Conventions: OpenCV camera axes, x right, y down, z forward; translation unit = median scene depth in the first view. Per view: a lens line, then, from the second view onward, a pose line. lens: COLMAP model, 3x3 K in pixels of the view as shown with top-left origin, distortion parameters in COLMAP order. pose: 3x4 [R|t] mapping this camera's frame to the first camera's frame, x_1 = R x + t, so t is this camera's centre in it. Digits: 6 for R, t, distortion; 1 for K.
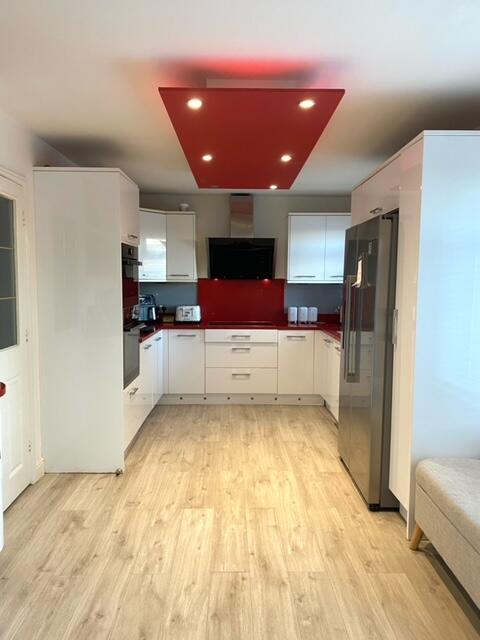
lens RADIAL K [[492.7, 0, 169.4], [0, 492.7, 288.1], [0, 0, 1]] dist [0.026882, -0.026088]
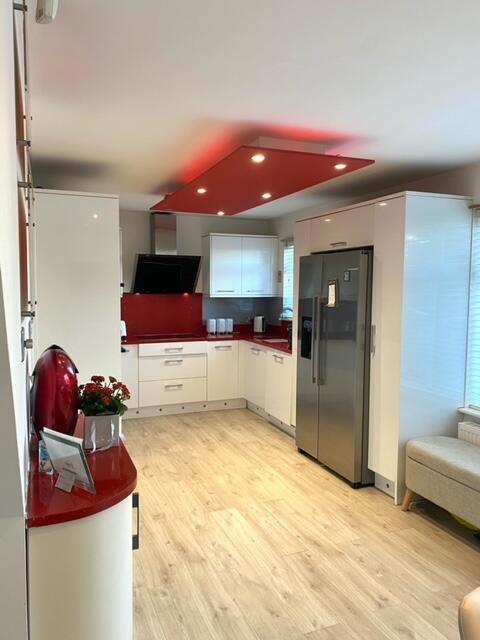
lens RADIAL K [[492.7, 0, 217.6], [0, 492.7, 286.1], [0, 0, 1]] dist [0.026882, -0.026088]
pose [[0.936723, -0.006251, 0.350015, -0.323401], [0.014282, 0.999691, -0.020368, -0.032755], [-0.349779, 0.024078, 0.936523, -0.045479]]
